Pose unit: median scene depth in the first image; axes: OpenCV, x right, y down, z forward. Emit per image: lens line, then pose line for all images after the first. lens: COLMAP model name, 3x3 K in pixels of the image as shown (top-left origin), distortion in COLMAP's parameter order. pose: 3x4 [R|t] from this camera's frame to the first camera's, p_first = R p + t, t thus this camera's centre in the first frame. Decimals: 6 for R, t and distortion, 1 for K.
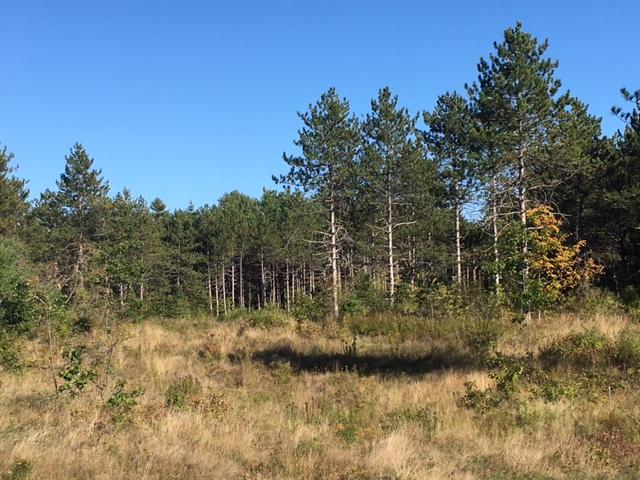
lens RADIAL K [[1136.7, 0, 320.0], [0, 1136.7, 239.8], [0, 0, 1]] dist [0.175621, 0.000000]
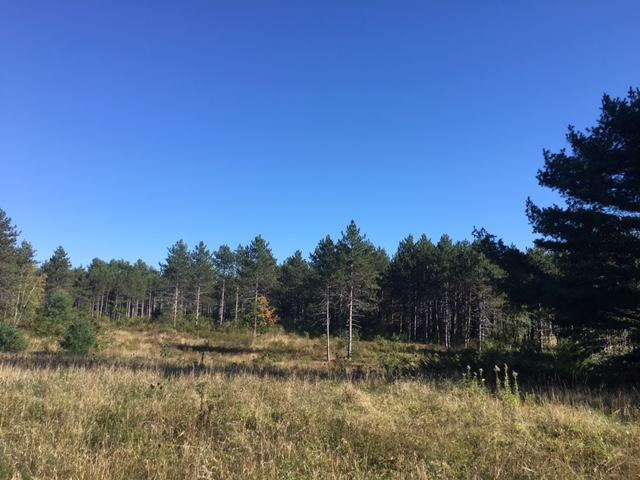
lens RADIAL K [[537.4, 0, 320.0], [0, 537.4, 240.2], [0, 0, 1]] dist [-0.006547, -0.002392]
pose [[0.931002, 0.105445, 0.349451, -0.124919], [-0.076537, 0.992476, -0.095564, -0.037515], [-0.356899, 0.062225, 0.932068, -0.270129]]
